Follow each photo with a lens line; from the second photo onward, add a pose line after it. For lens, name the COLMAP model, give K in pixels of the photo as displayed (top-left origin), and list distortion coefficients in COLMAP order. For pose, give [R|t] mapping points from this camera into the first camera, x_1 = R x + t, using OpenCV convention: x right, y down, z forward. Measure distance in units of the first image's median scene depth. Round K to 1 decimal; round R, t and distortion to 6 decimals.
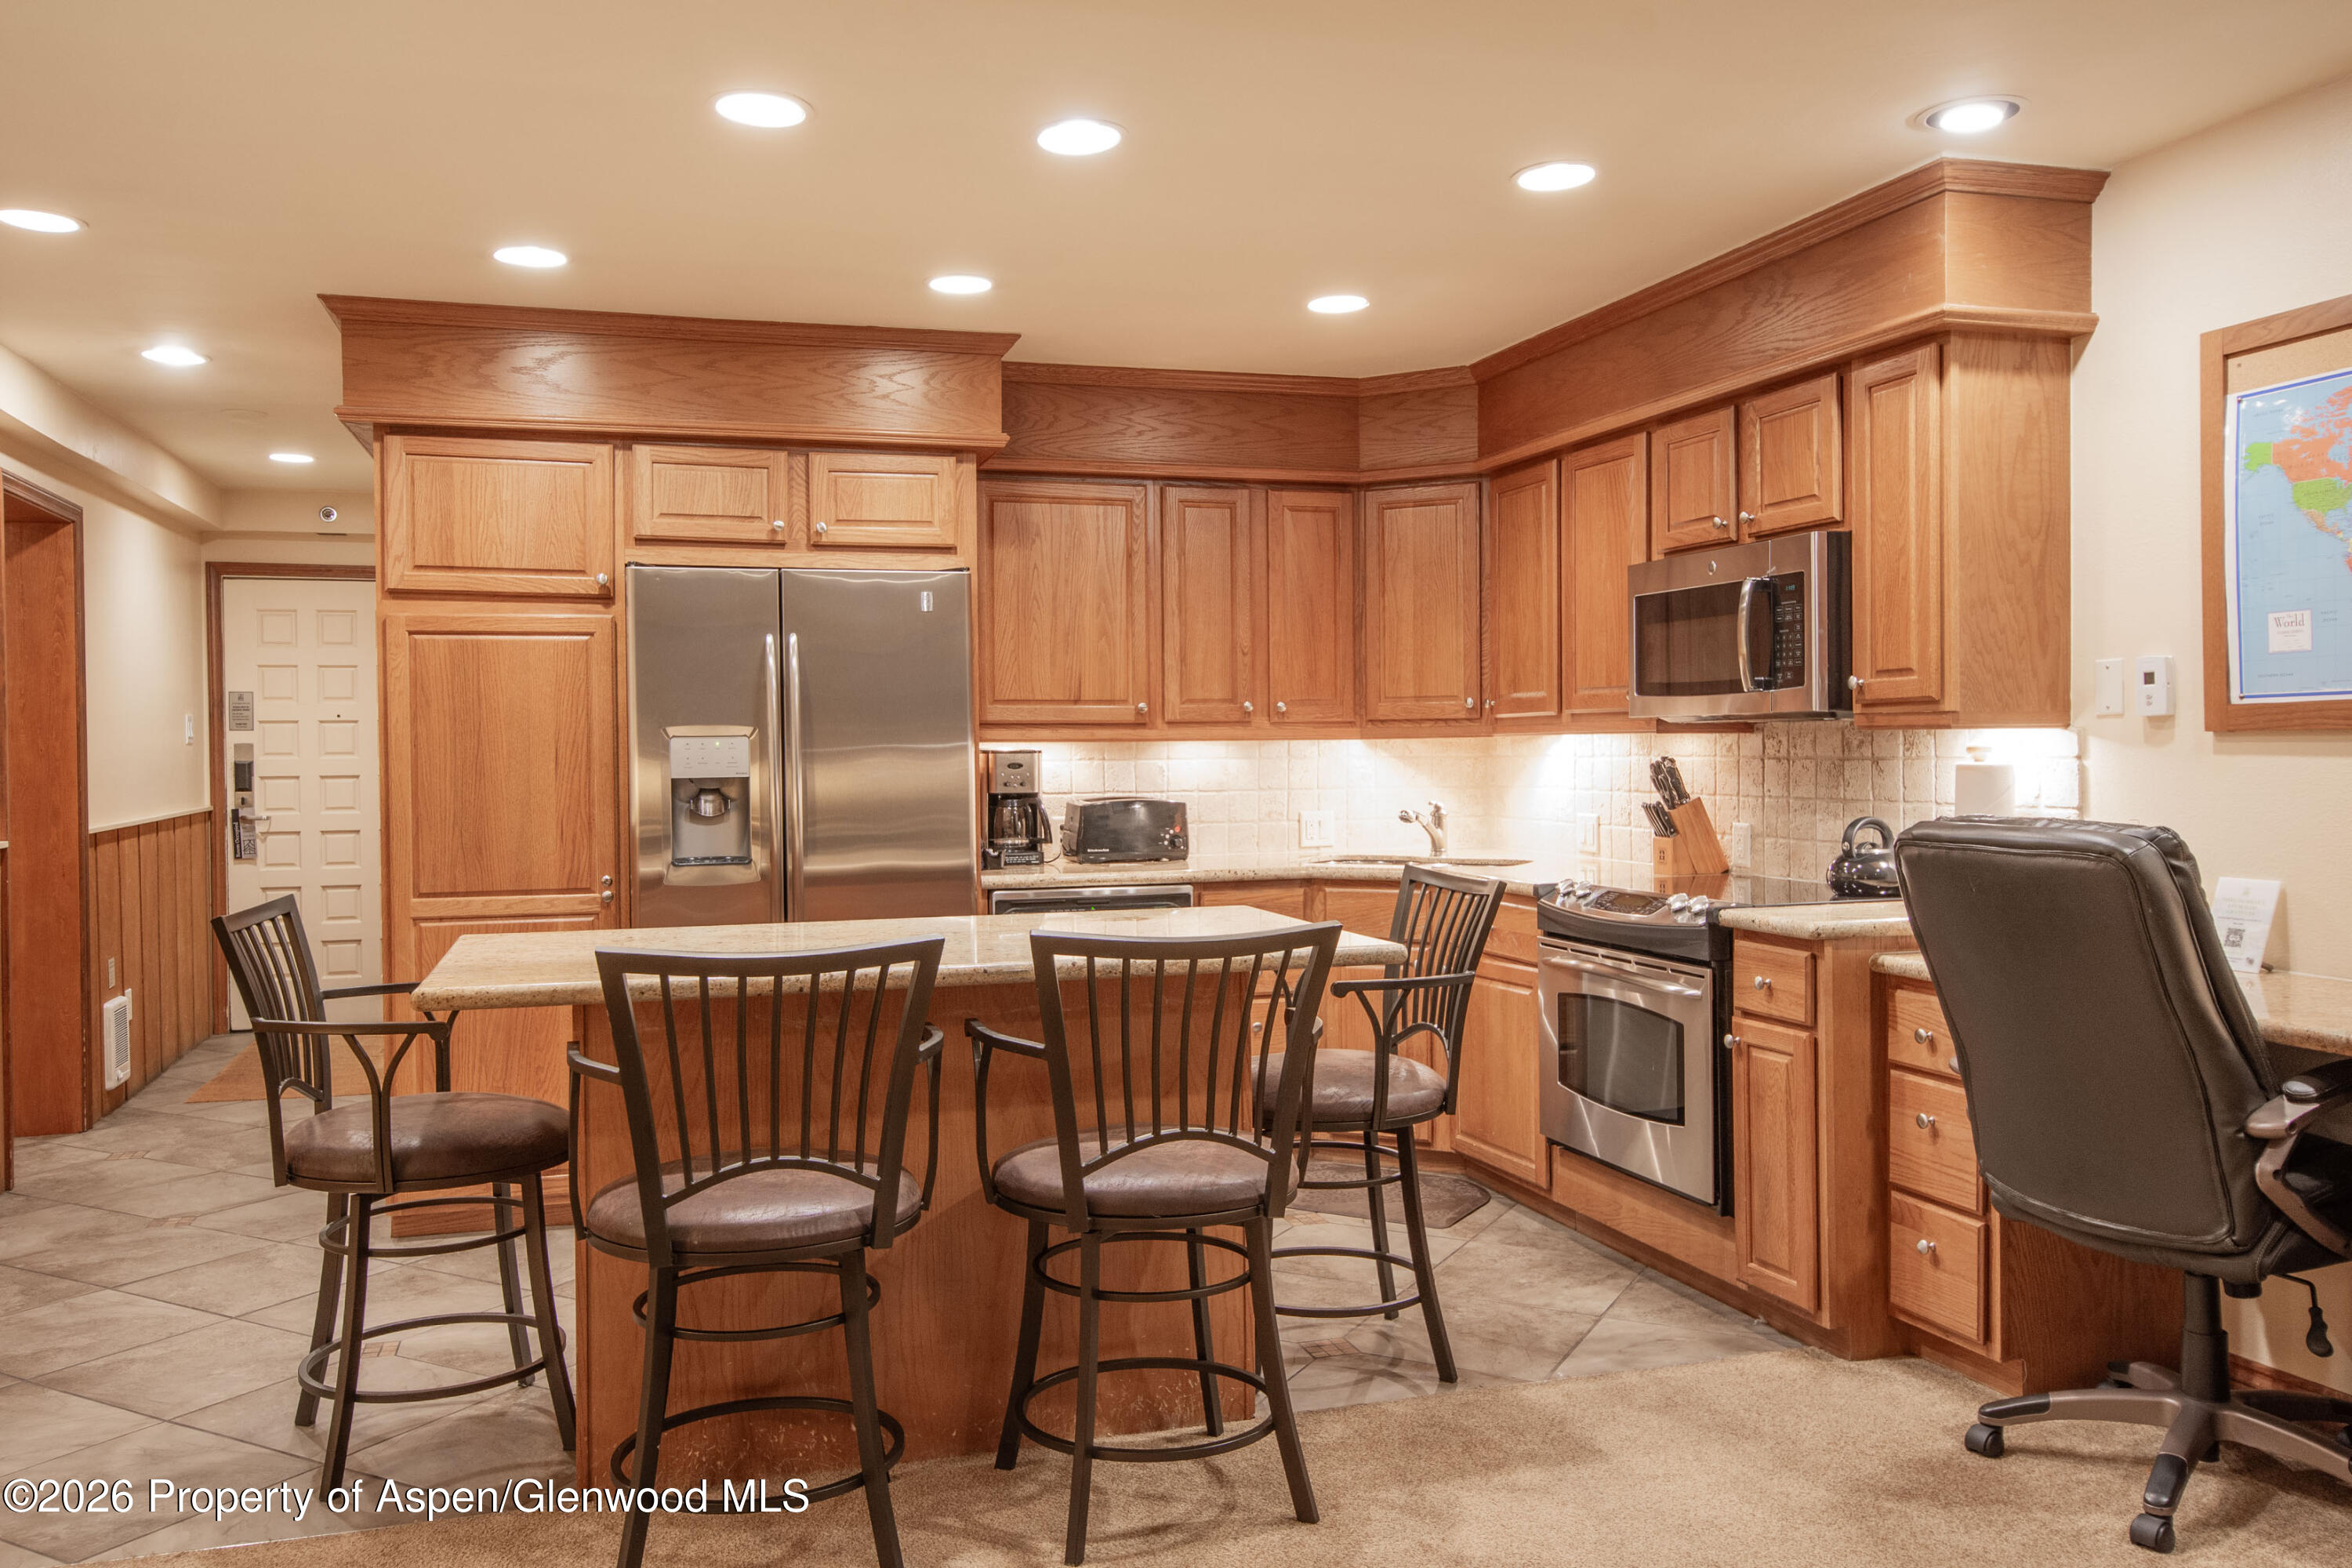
lens RADIAL K [[1833.5, 0, 1176.0], [0, 1833.5, 784.0], [0, 0, 1]] dist [-0.000148, 0.000506]
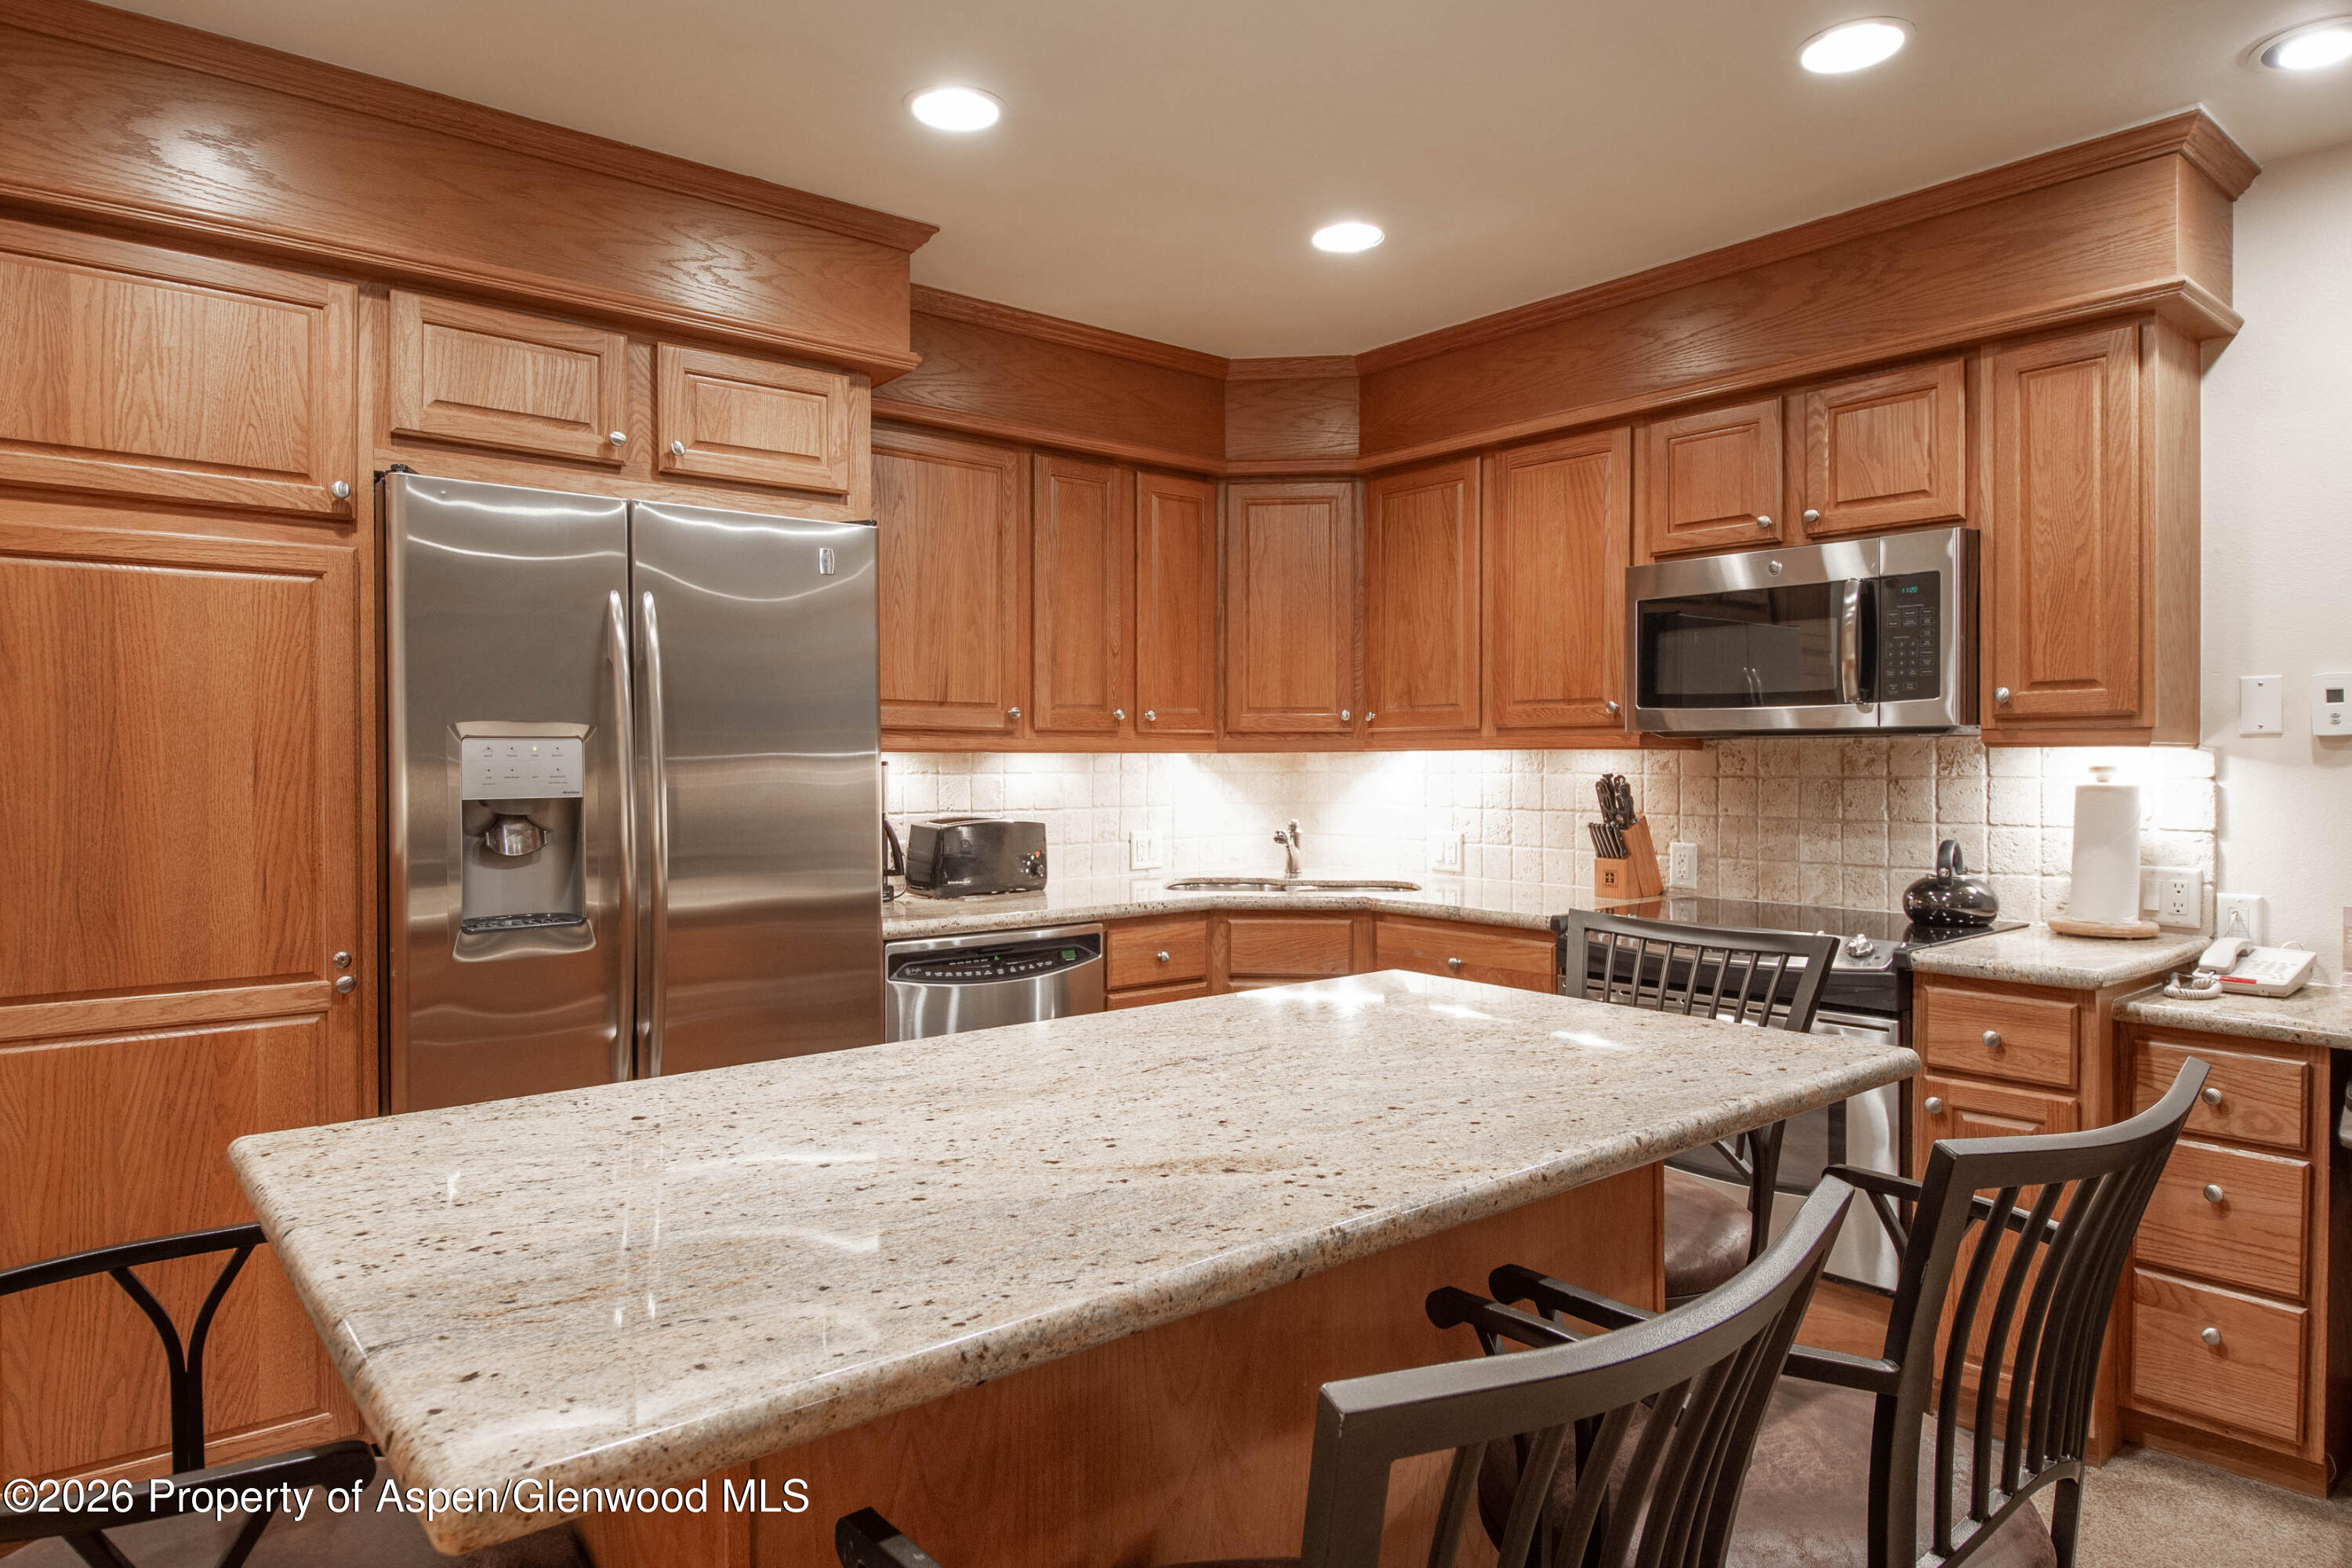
lens RADIAL K [[1436.2, 0, 1221.2], [0, 1436.2, 777.8], [0, 0, 1]] dist [0.005253, -0.019715]
pose [[0.920773, 0.003867, 0.390079, -0.216314], [-0.000043, 0.999952, -0.009810, -0.005817], [-0.390098, 0.009016, 0.920729, 0.403225]]
